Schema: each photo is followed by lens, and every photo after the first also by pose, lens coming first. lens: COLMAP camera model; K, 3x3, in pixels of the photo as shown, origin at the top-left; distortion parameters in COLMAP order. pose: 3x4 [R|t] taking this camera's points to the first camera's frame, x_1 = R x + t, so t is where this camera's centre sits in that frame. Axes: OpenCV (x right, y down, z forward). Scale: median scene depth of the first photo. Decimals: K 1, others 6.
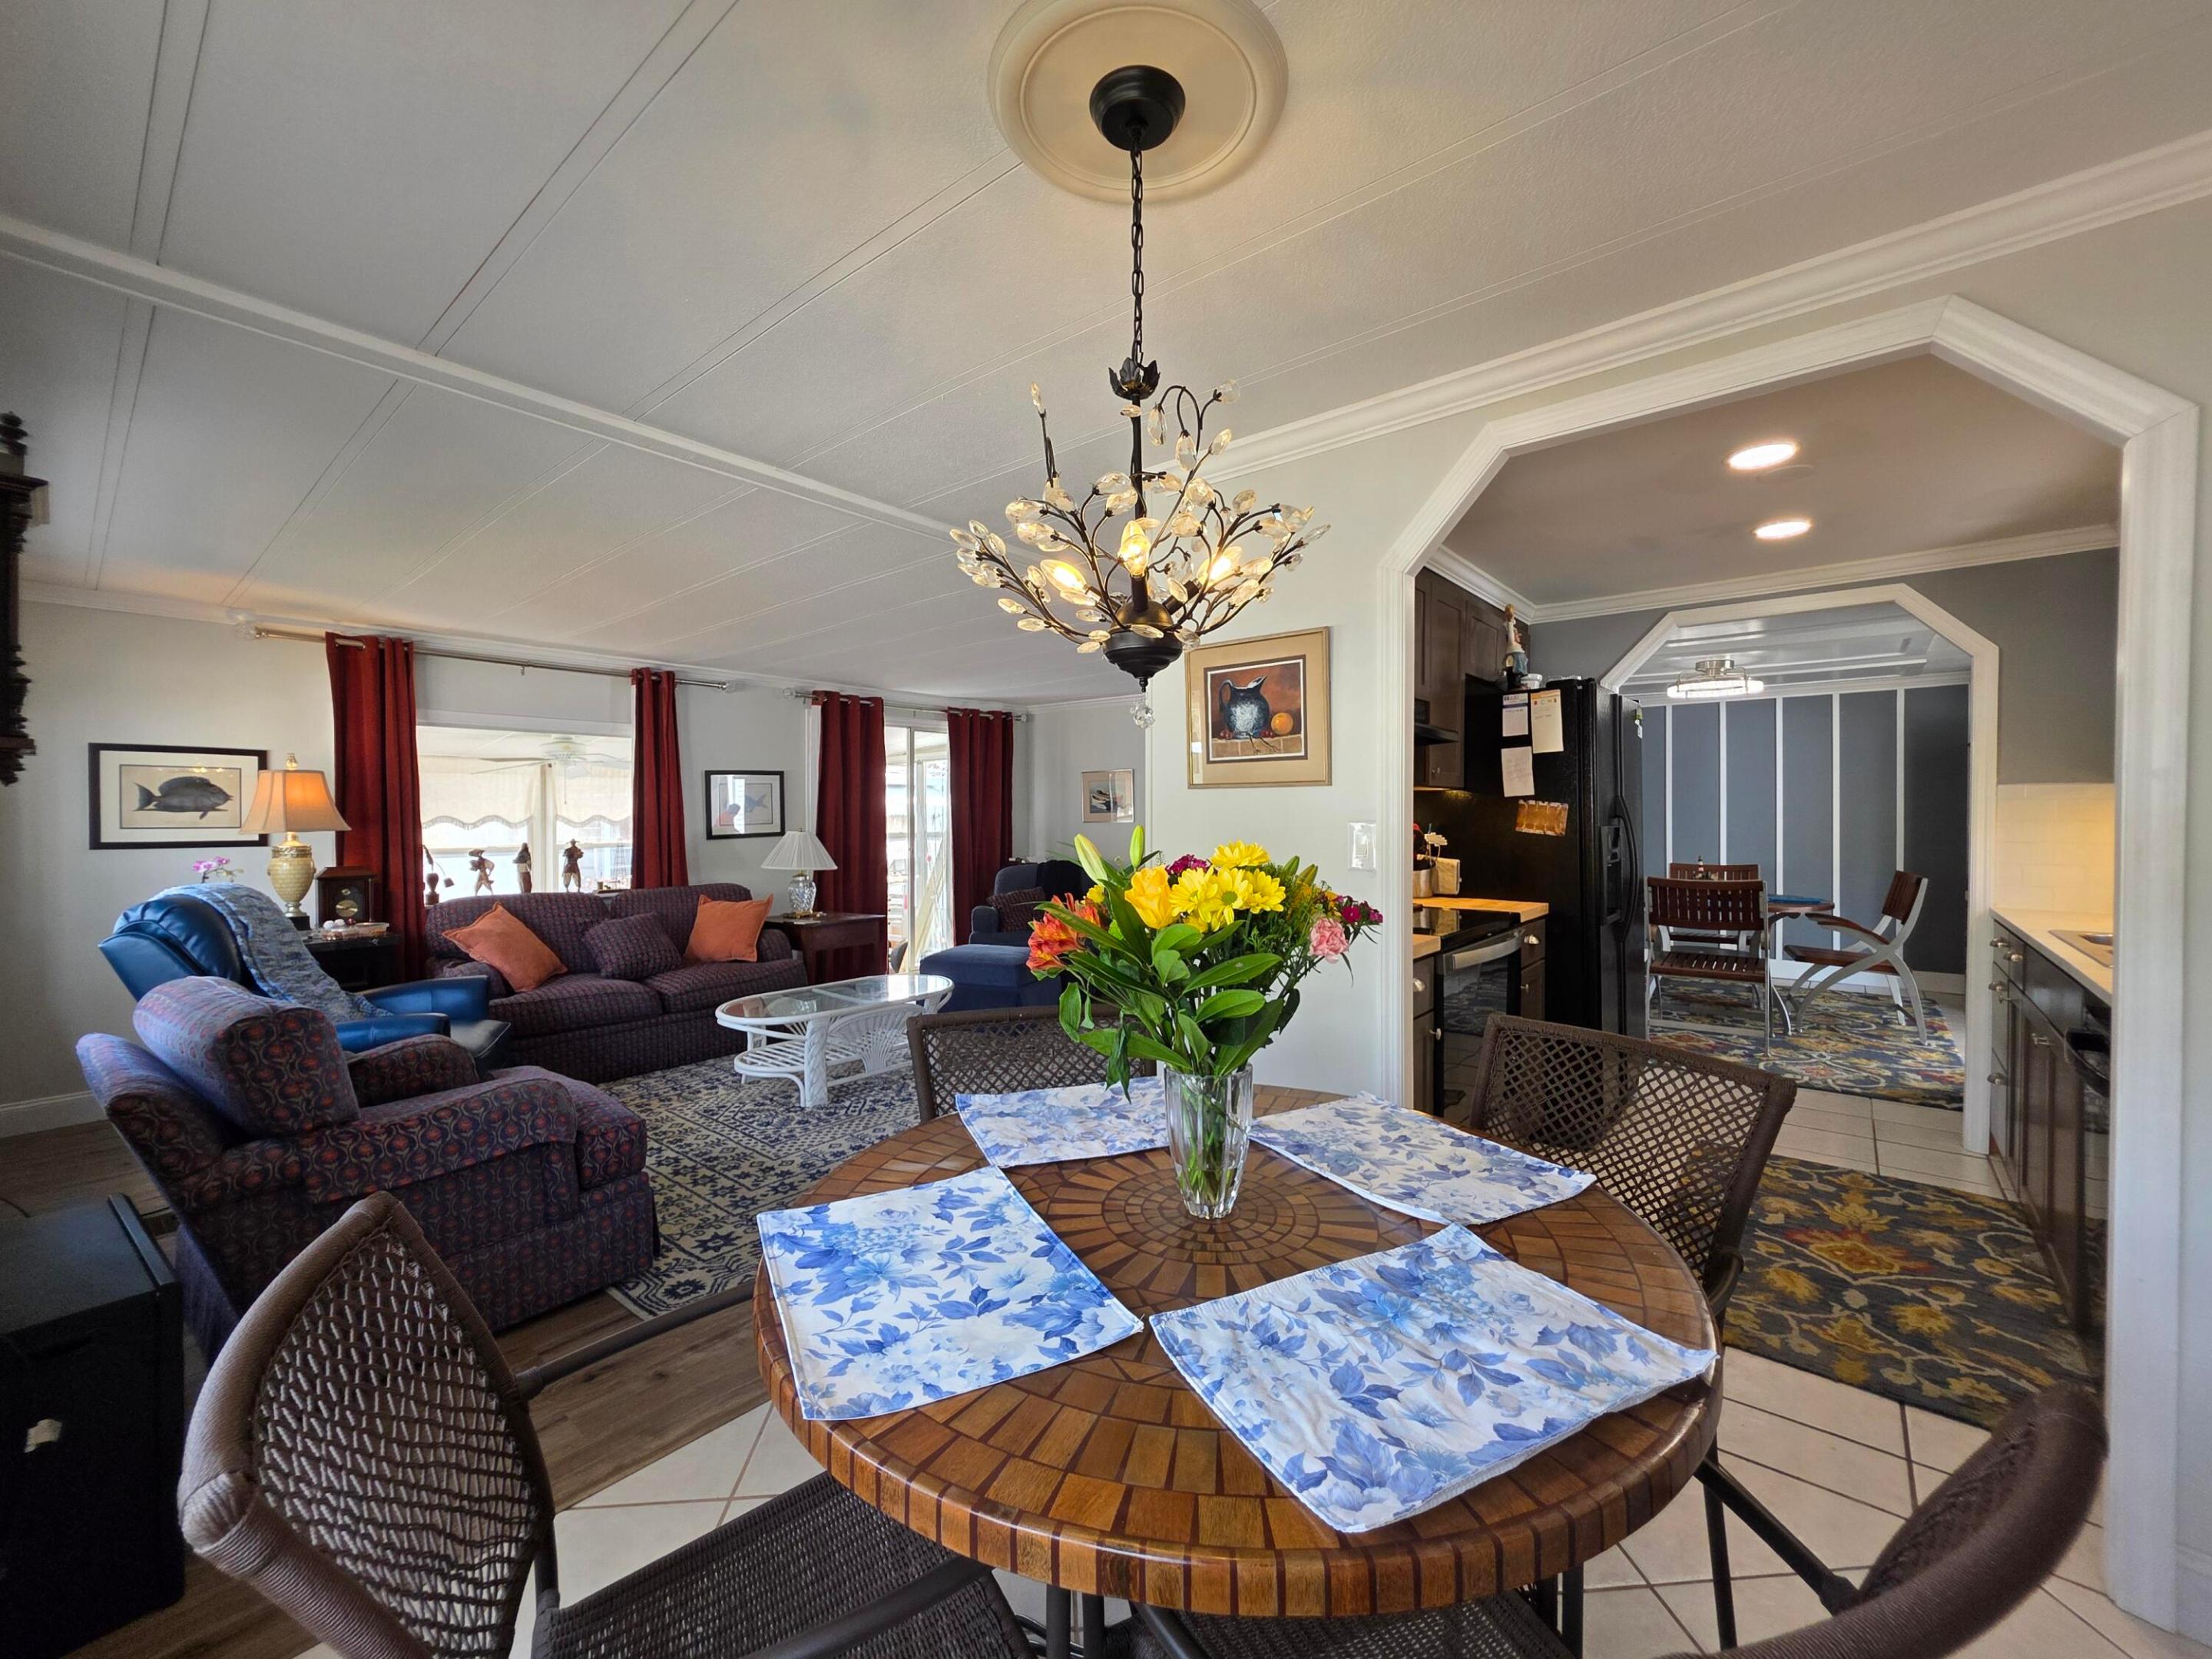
lens RADIAL K [[883.3, 0, 1108.4], [0, 883.3, 825.1], [0, 0, 1]] dist [0.001501, 0.000095]
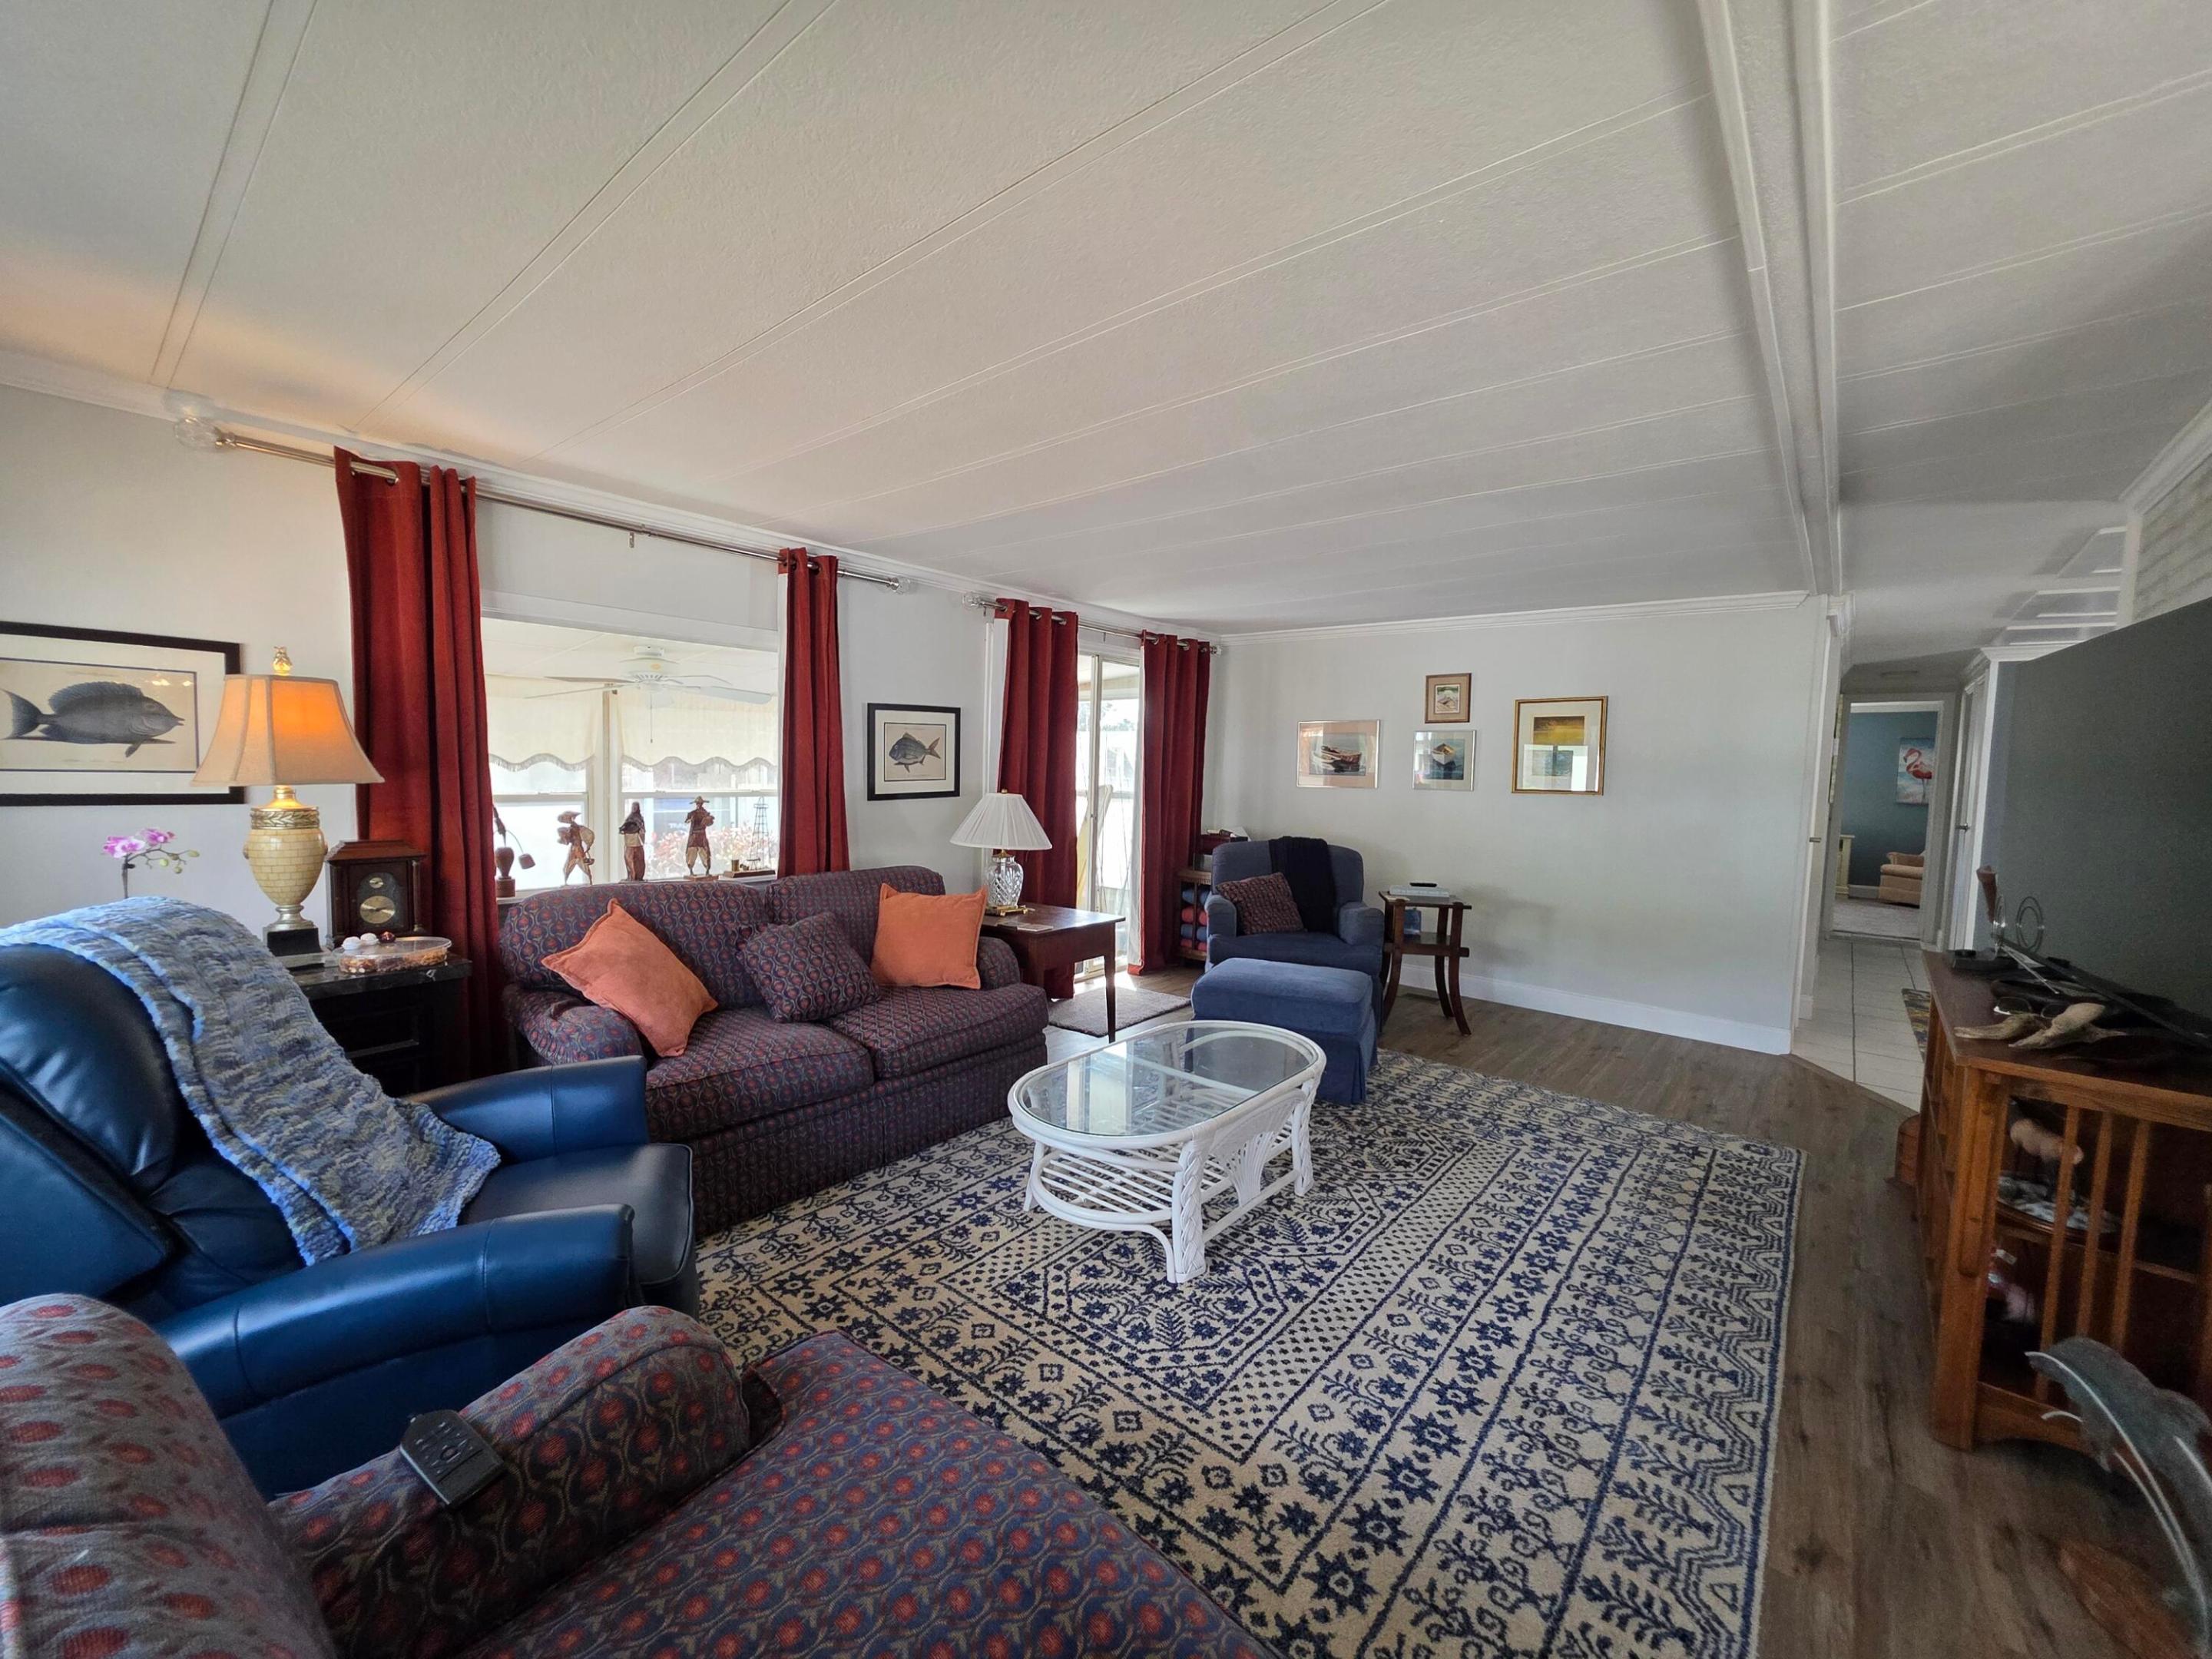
lens RADIAL K [[884.1, 0, 1115.1], [0, 884.1, 825.4], [0, 0, 1]] dist [-0.001368, 0.000067]
pose [[0.999446, 0.031506, 0.010693, -0.352343], [-0.032065, 0.997866, 0.056872, -0.014217], [-0.008878, -0.057184, 0.998324, 0.381041]]
